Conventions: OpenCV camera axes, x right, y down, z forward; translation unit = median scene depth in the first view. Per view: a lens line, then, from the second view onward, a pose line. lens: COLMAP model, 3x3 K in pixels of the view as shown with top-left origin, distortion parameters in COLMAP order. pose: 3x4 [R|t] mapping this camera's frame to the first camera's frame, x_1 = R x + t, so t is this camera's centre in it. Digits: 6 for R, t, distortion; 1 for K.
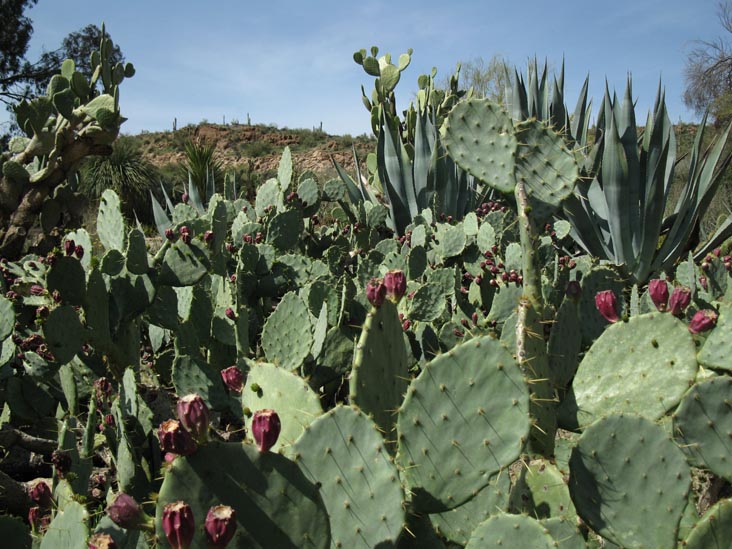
lens RADIAL K [[773.9, 0, 366.0], [0, 773.9, 274.5], [0, 0, 1]] dist [-0.190806, 0.187977]
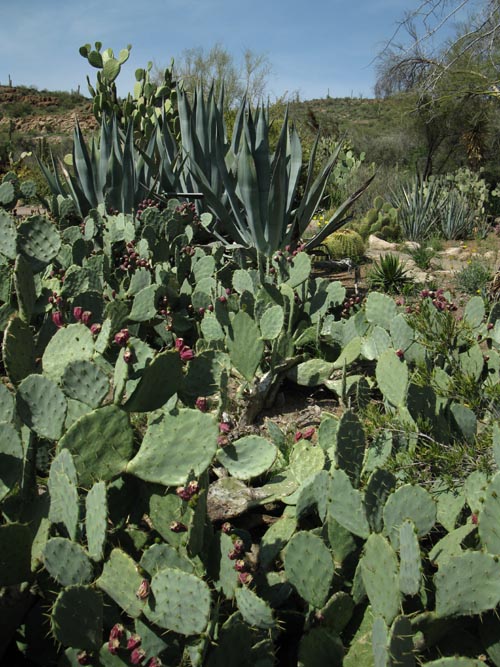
lens RADIAL K [[705.2, 0, 248.8], [0, 705.2, 323.5], [0, 0, 1]] dist [-0.190806, 0.187977]
pose [[0.985980, -0.011104, 0.166496, 0.116488], [-0.012392, 0.990156, 0.139420, -0.047875], [-0.166405, -0.139529, 0.976136, -0.198978]]
